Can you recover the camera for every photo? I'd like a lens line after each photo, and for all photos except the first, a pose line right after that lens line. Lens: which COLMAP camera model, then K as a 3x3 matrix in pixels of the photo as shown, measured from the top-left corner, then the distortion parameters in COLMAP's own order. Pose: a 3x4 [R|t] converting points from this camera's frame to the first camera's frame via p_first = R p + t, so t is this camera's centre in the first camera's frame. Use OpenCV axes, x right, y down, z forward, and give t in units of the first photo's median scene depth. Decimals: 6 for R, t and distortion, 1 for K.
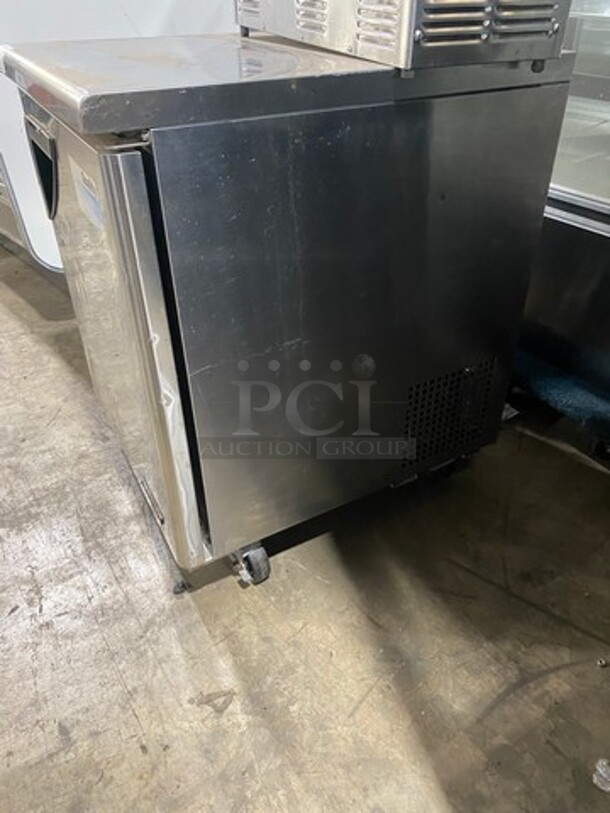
lens RADIAL K [[620.4, 0, 305.8], [0, 620.4, 406.7], [0, 0, 1]] dist [-0.005555, 0.000906]
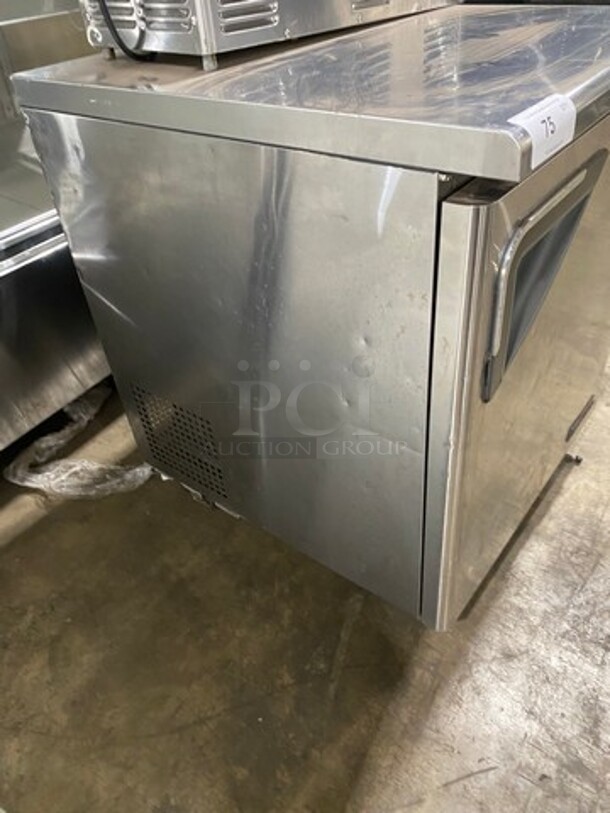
lens RADIAL K [[620.4, 0, 305.9], [0, 620.4, 406.3], [0, 0, 1]] dist [-0.005555, 0.000906]
pose [[-0.392130, -0.531385, 0.750909, -0.712795], [0.590486, 0.480524, 0.648401, -0.703011], [-0.705380, 0.697658, 0.125348, 0.976451]]
